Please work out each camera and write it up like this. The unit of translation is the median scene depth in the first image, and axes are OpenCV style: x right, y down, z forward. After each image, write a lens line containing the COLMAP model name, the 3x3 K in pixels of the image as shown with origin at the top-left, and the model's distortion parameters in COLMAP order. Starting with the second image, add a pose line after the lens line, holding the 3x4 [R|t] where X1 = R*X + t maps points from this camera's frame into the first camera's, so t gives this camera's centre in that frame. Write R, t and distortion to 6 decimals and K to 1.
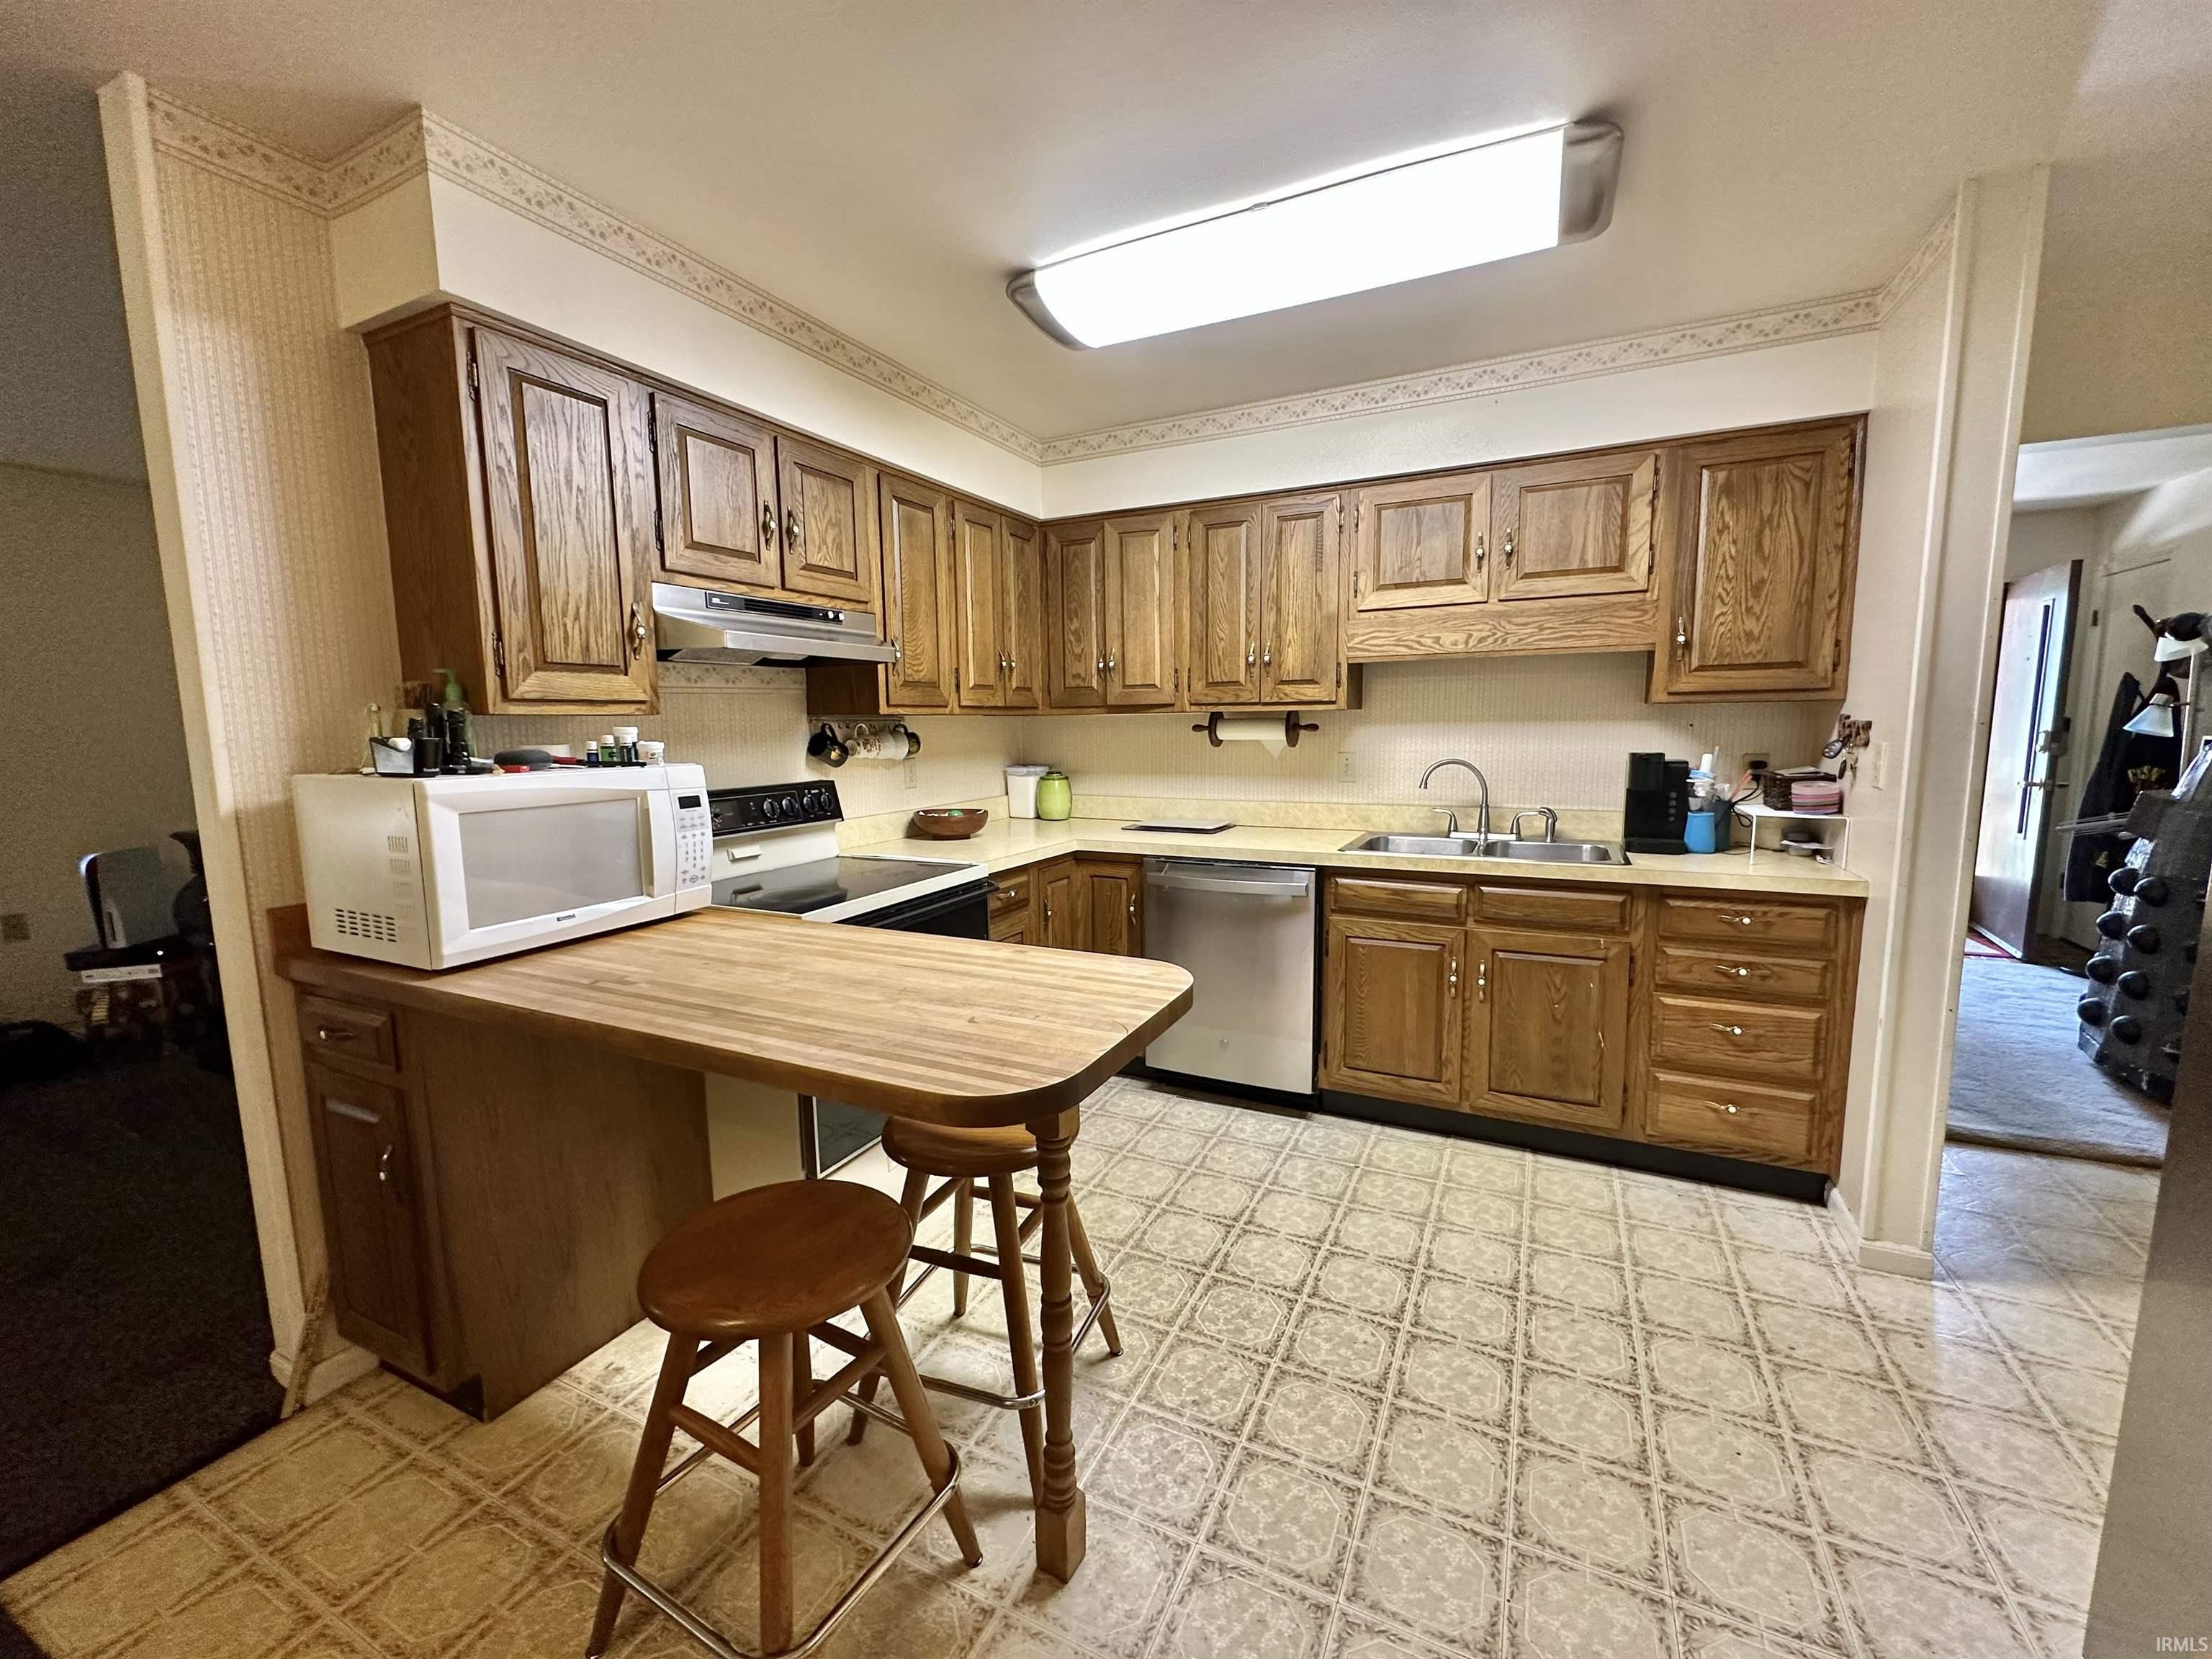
lens RADIAL K [[883.9, 0, 1106.0], [0, 883.9, 829.5], [0, 0, 1]] dist [0.000159, -0.000099]
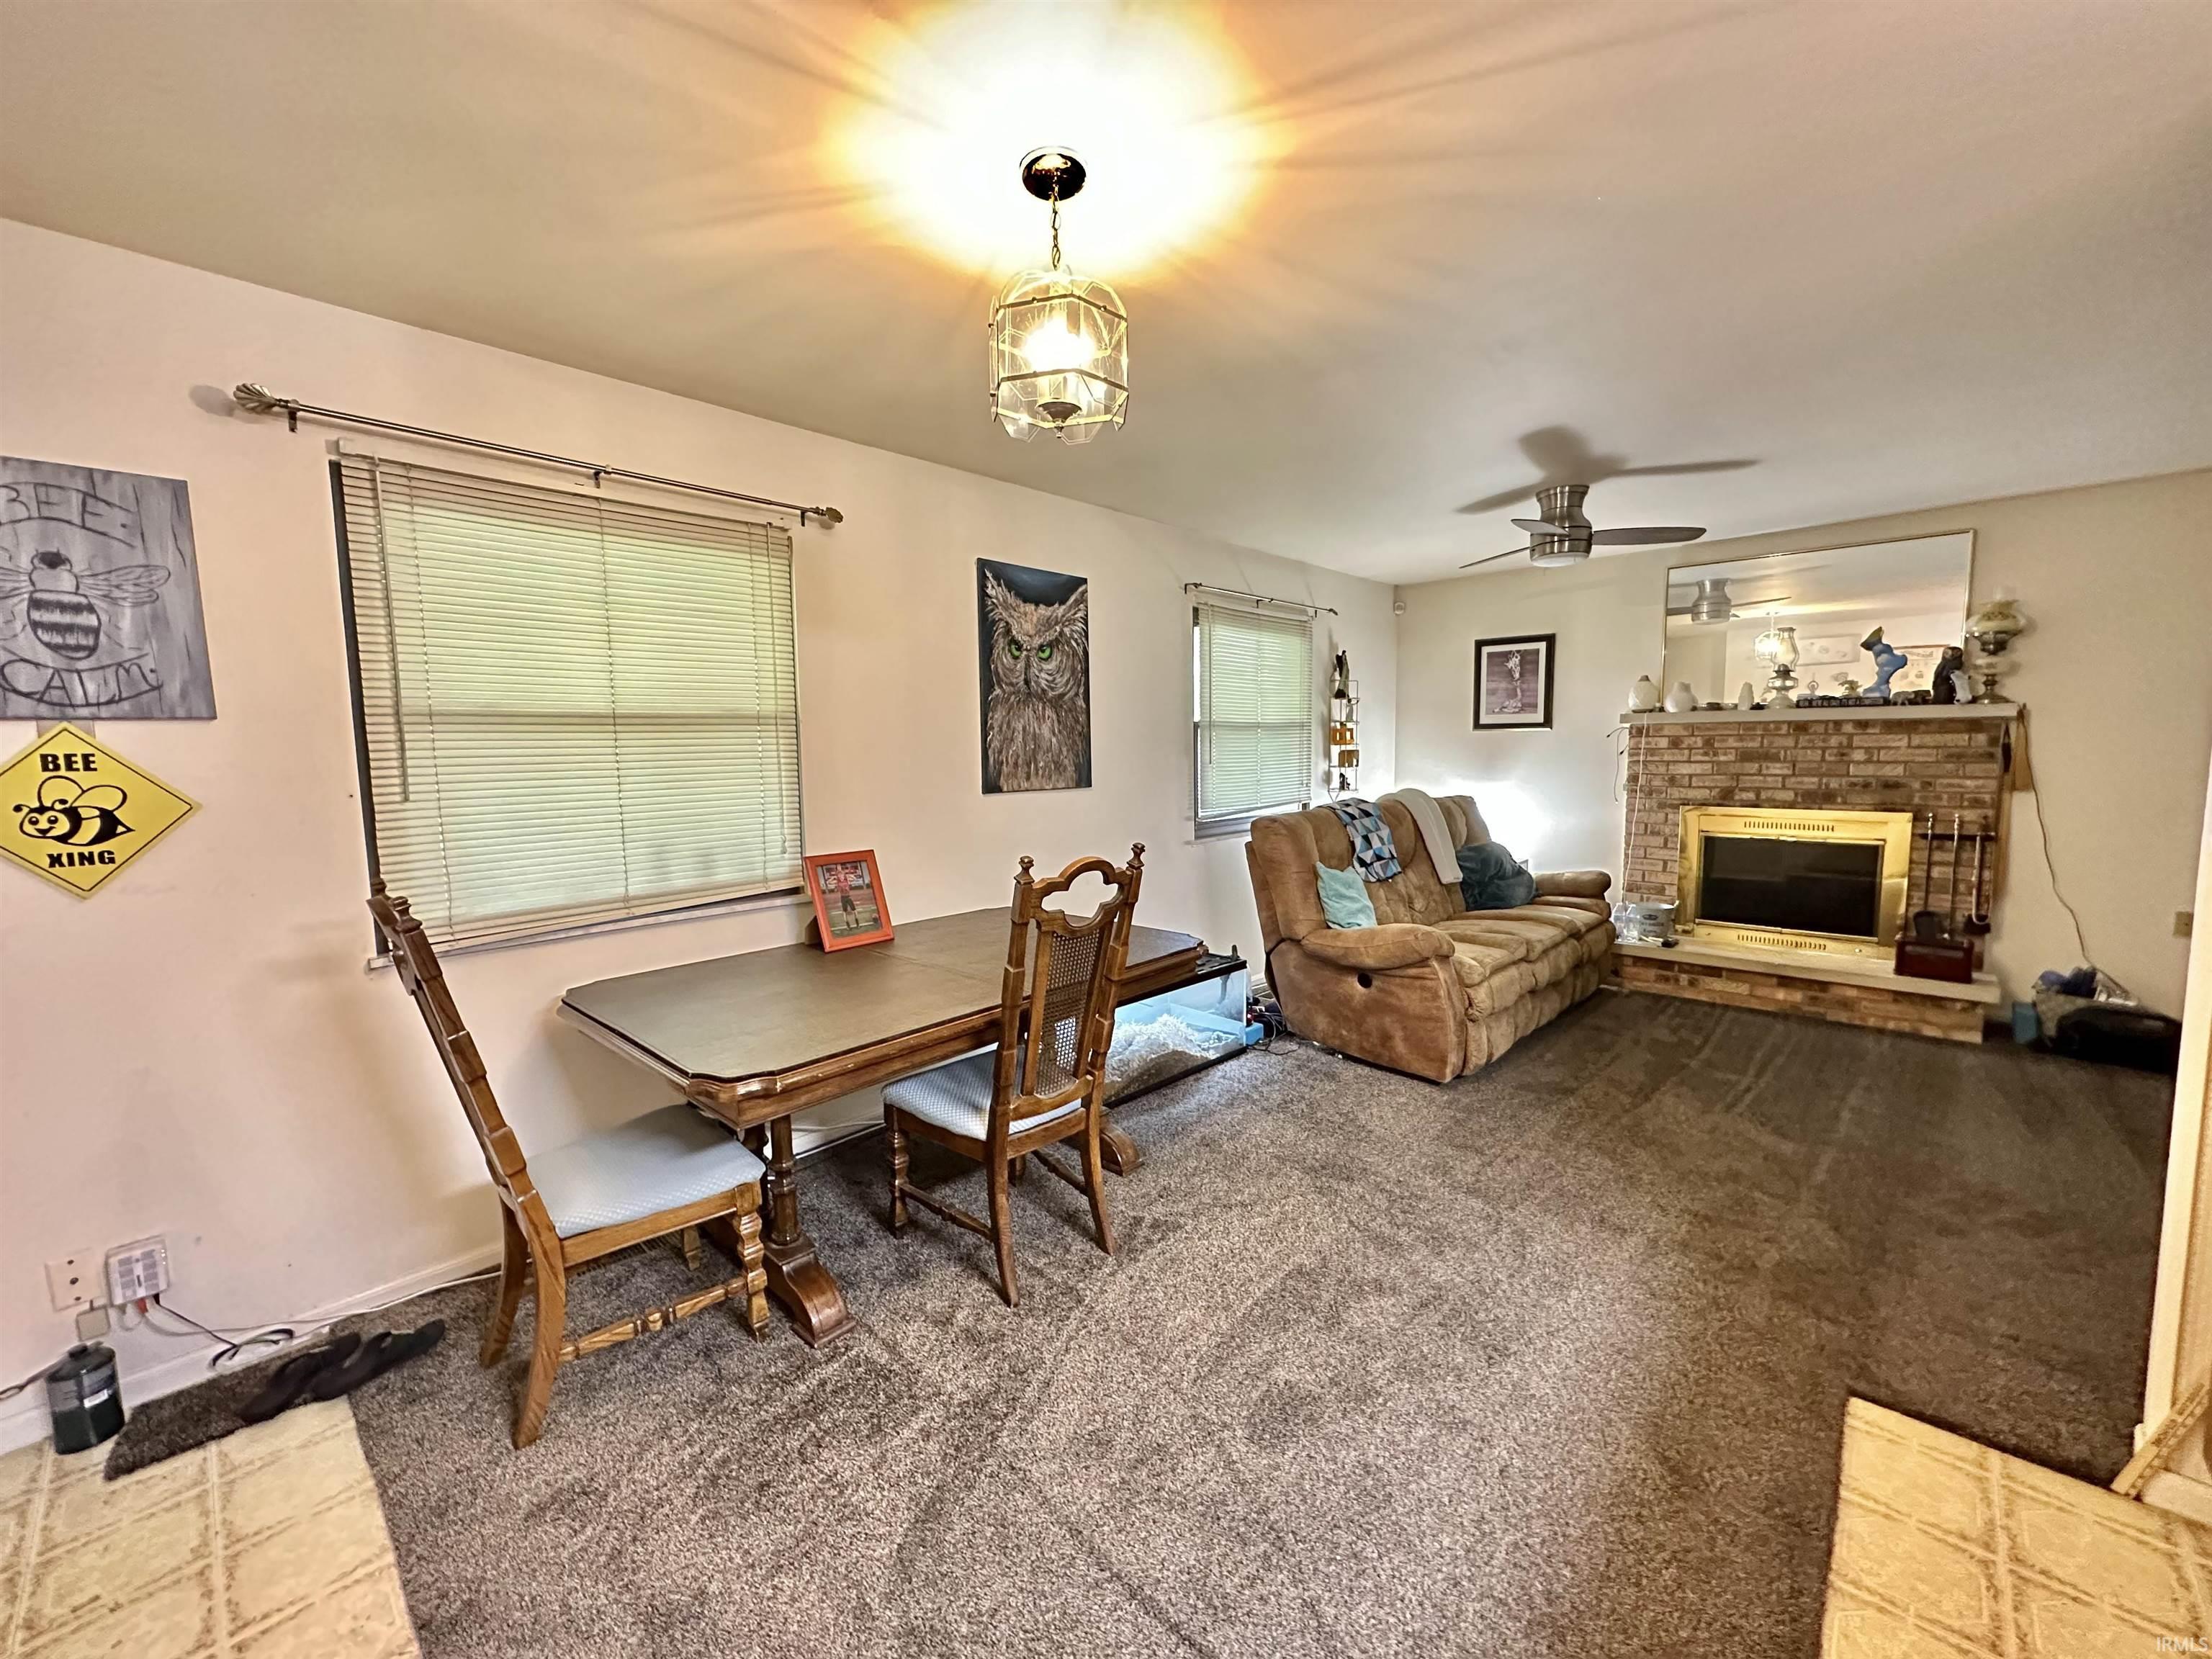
lens RADIAL K [[883.9, 0, 1106.0], [0, 883.9, 829.5], [0, 0, 1]] dist [0.000159, -0.000099]
pose [[-0.288924, 0.110373, -0.950968, 0.113453], [-0.096178, 0.984960, 0.143539, -0.030918], [0.952509, 0.132934, -0.273963, 0.092484]]
